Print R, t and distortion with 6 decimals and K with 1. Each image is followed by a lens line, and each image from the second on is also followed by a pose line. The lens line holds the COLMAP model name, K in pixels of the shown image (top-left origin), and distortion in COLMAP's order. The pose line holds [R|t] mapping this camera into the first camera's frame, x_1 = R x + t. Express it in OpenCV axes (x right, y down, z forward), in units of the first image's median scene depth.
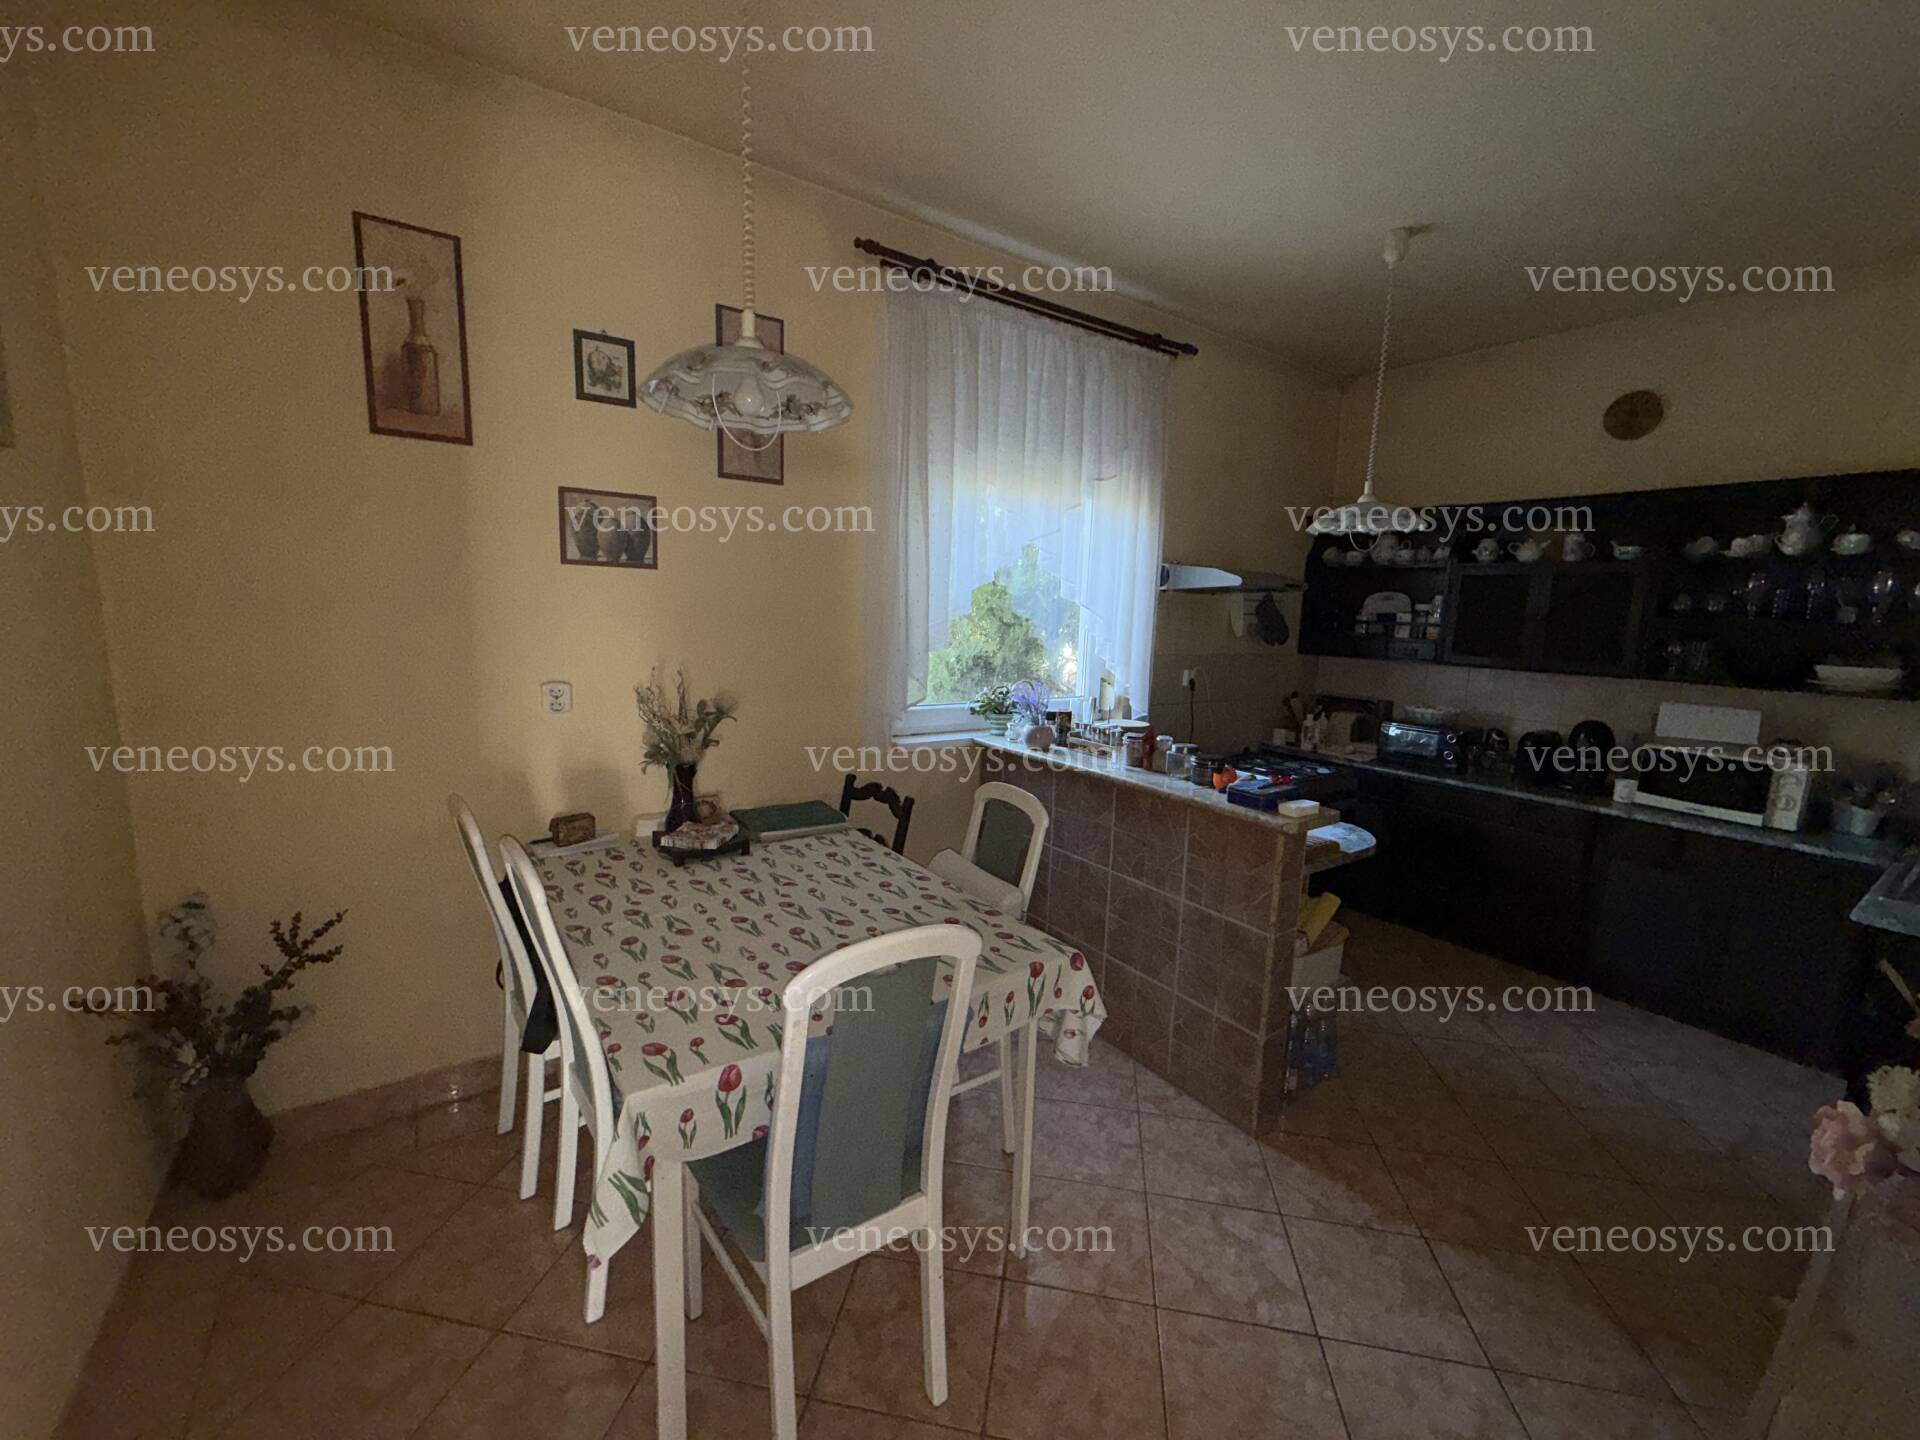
lens RADIAL K [[762.2, 0, 955.8], [0, 762.2, 722.0], [0, 0, 1]] dist [-0.000105, -0.000298]
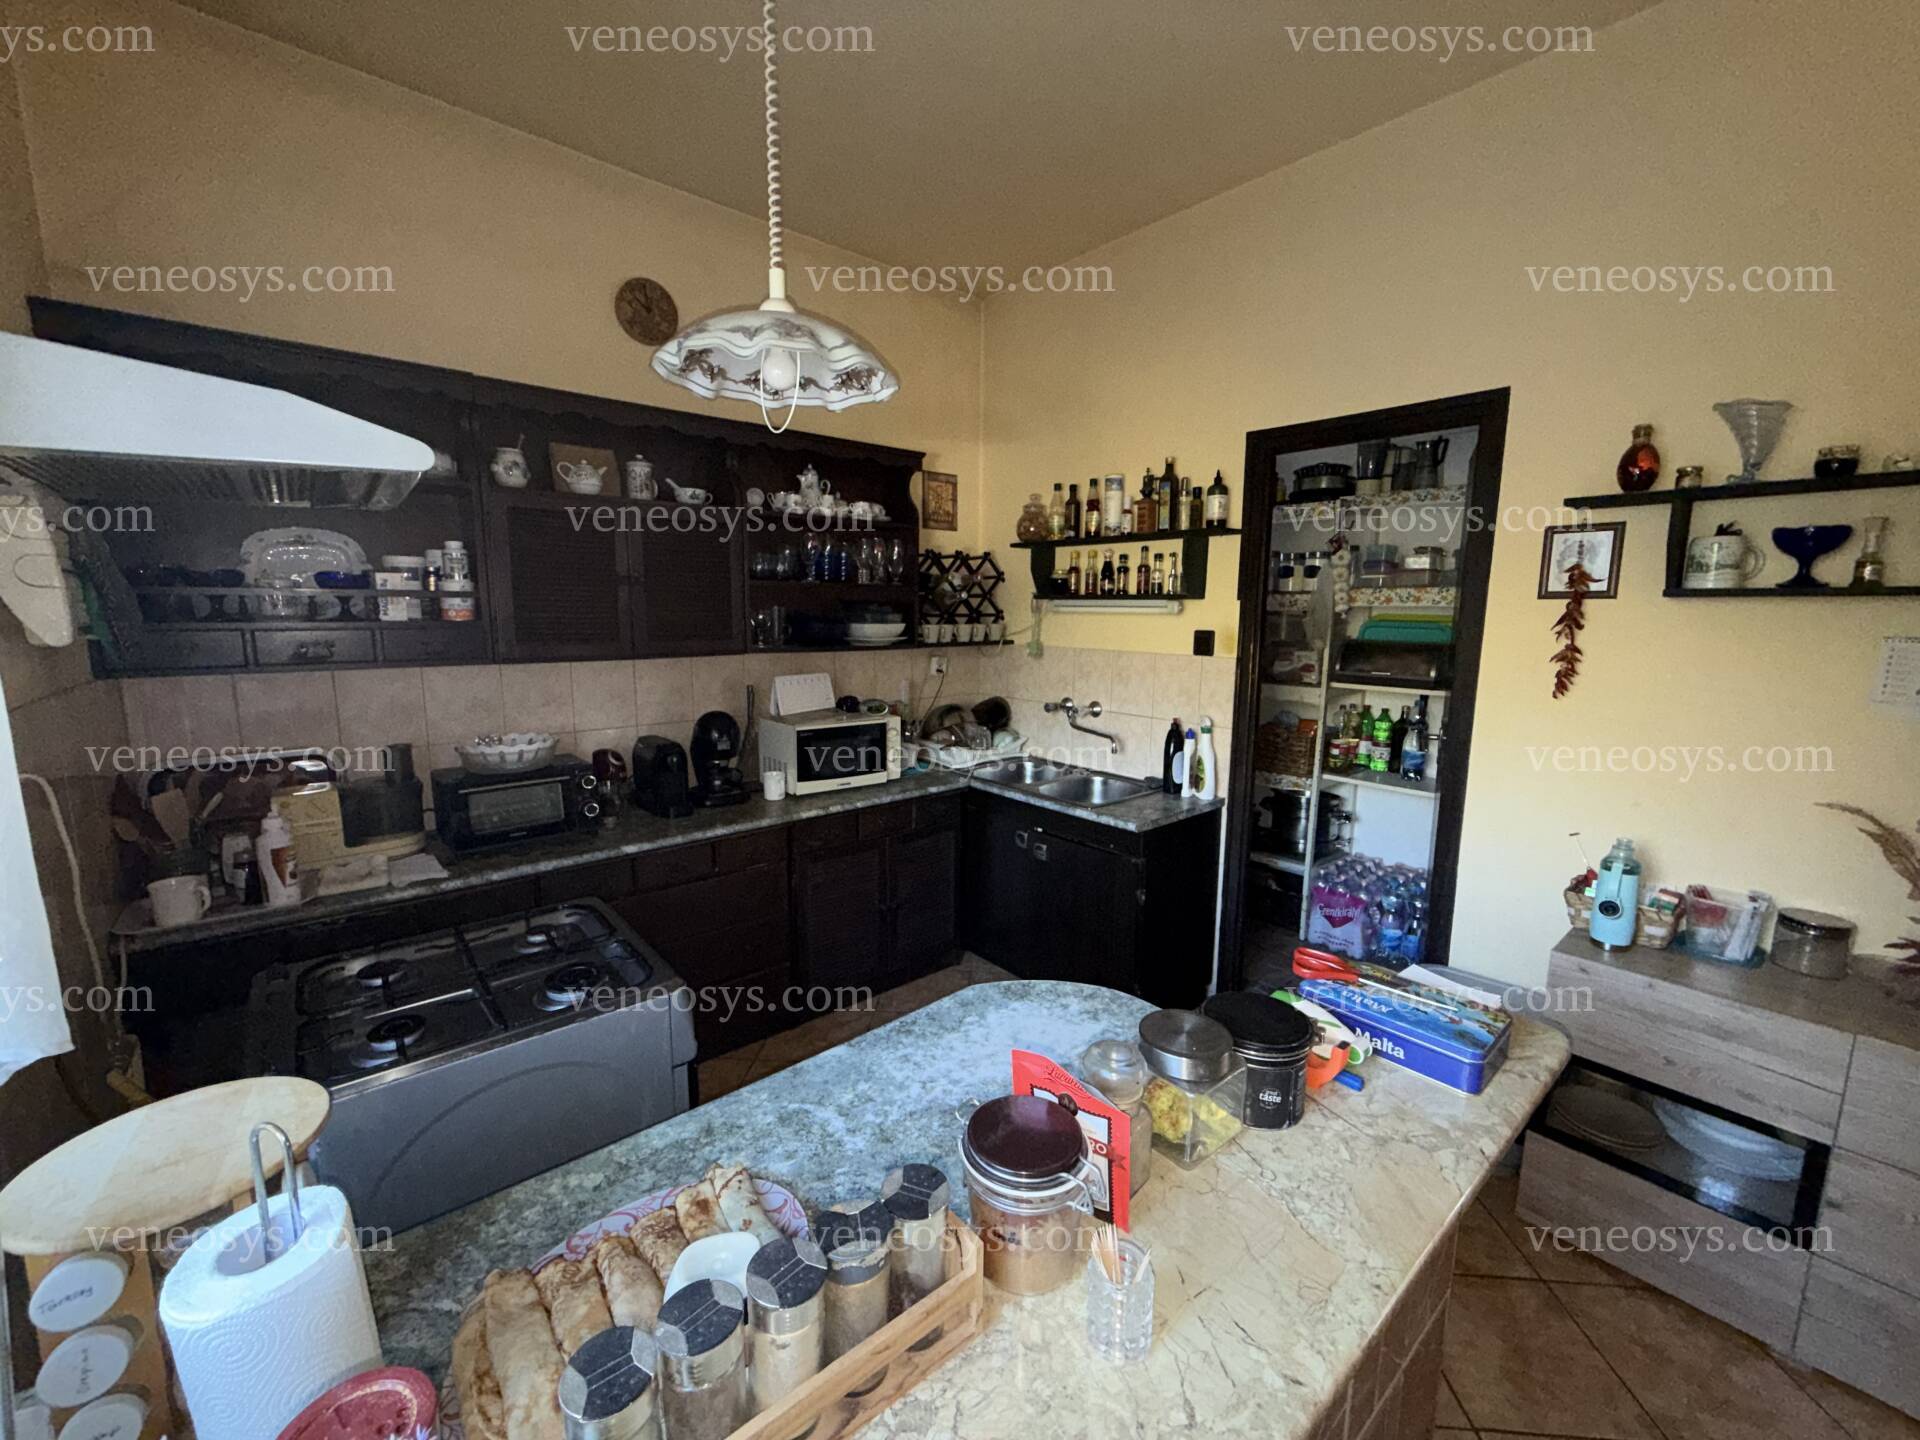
lens RADIAL K [[762.2, 0, 955.8], [0, 762.2, 722.0], [0, 0, 1]] dist [-0.000105, -0.000298]
pose [[-0.101113, -0.183981, 0.977715, 0.054442], [0.139651, 0.970397, 0.197046, -0.151895], [-0.985025, 0.156463, -0.072427, 1.104970]]
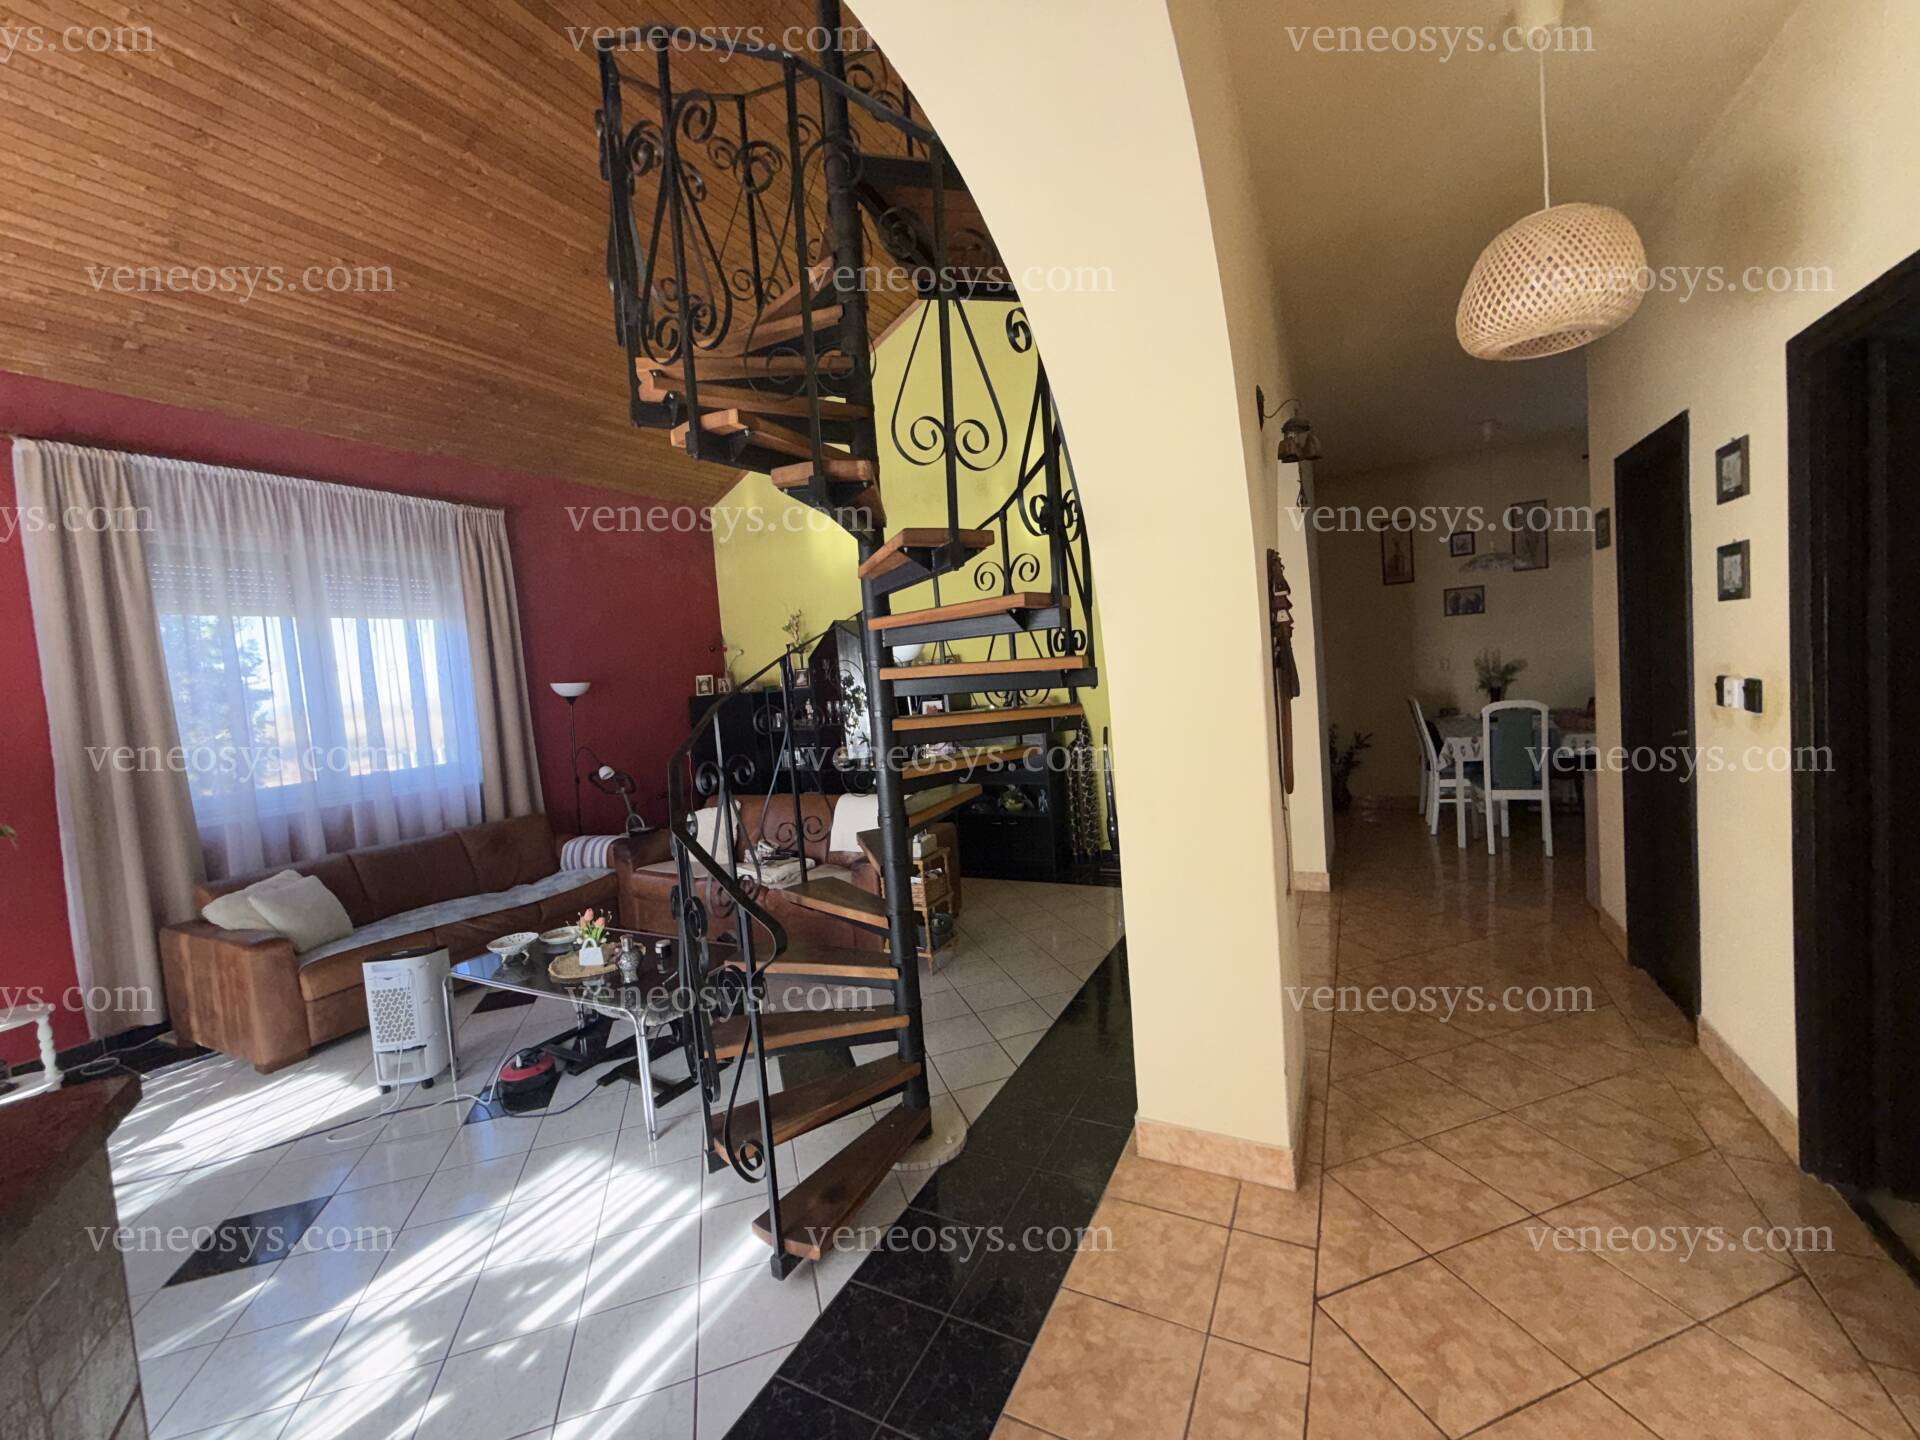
lens RADIAL K [[765.6, 0, 960.0], [0, 765.6, 720.0], [0, 0, 1]] dist [0.015581, -0.000029]
pose [[0.456451, -0.009832, -0.889694, 1.297515], [-0.035661, 0.998933, -0.029335, 0.350257], [0.889033, 0.045118, 0.455614, -2.032997]]
